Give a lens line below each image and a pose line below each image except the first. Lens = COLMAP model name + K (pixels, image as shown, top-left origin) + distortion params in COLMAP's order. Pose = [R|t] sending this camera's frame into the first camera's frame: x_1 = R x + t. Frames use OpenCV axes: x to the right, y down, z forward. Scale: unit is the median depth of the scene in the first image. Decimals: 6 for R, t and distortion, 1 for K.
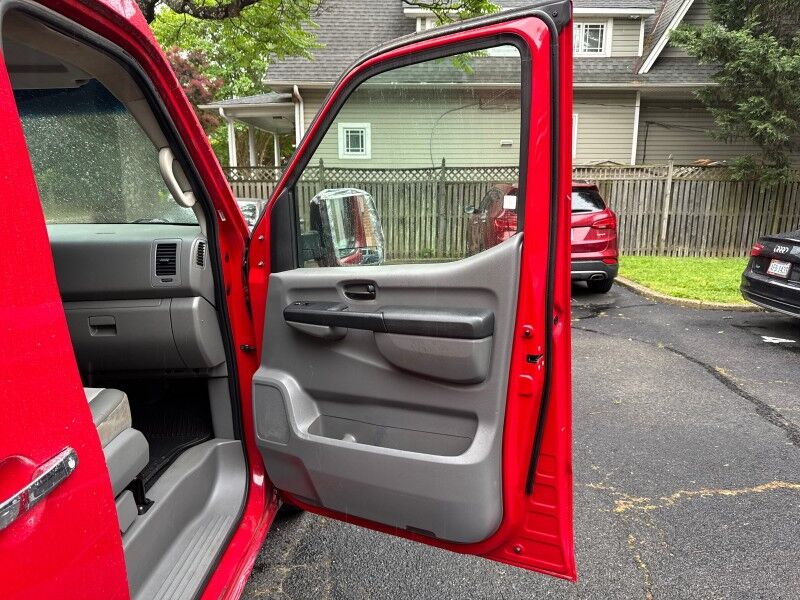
lens RADIAL K [[550.4, 0, 400.0], [0, 550.4, 300.0], [0, 0, 1]] dist [0.084579, -0.110885]
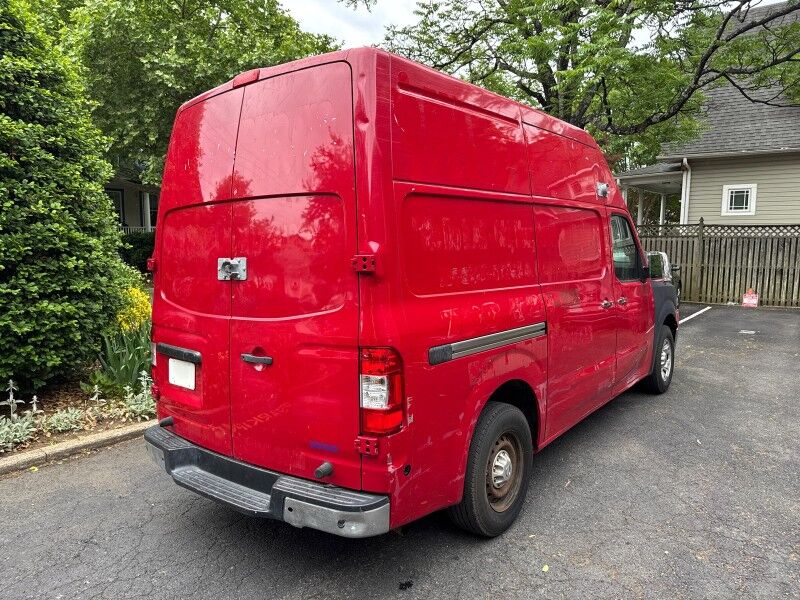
lens RADIAL K [[574.1, 0, 413.6], [0, 574.1, 299.2], [0, 0, 1]] dist [0.044838, -0.003271]
pose [[0.817871, 0.063740, -0.571860, 0.075053], [-0.115470, 0.991809, -0.054596, 0.057182], [0.563696, 0.110685, 0.818532, -0.346700]]
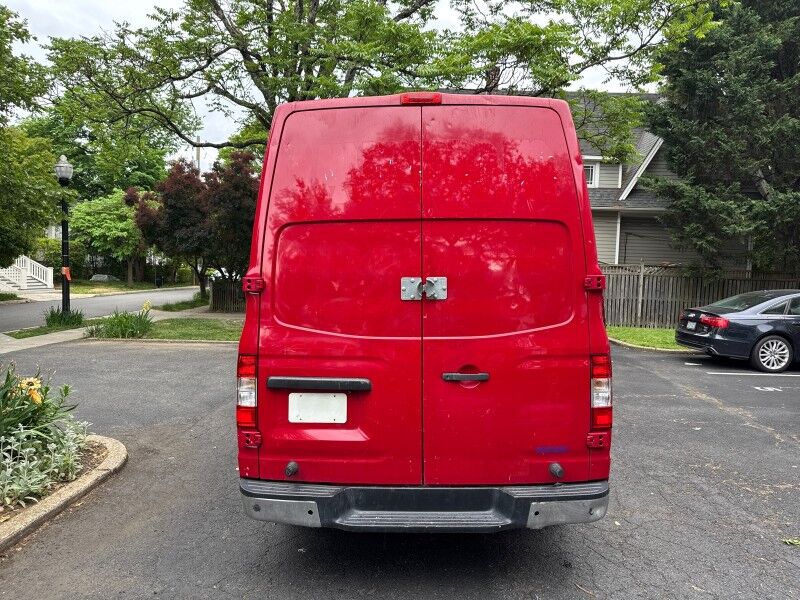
lens RADIAL K [[572.0, 0, 400.7], [0, 572.0, 303.7], [0, 0, 1]] dist [0.078027, -0.118774]
pose [[0.999446, 0.026807, 0.019739, -0.158623], [-0.023702, 0.989366, -0.143505, 0.082184], [-0.023376, 0.142957, 0.989453, -0.431094]]
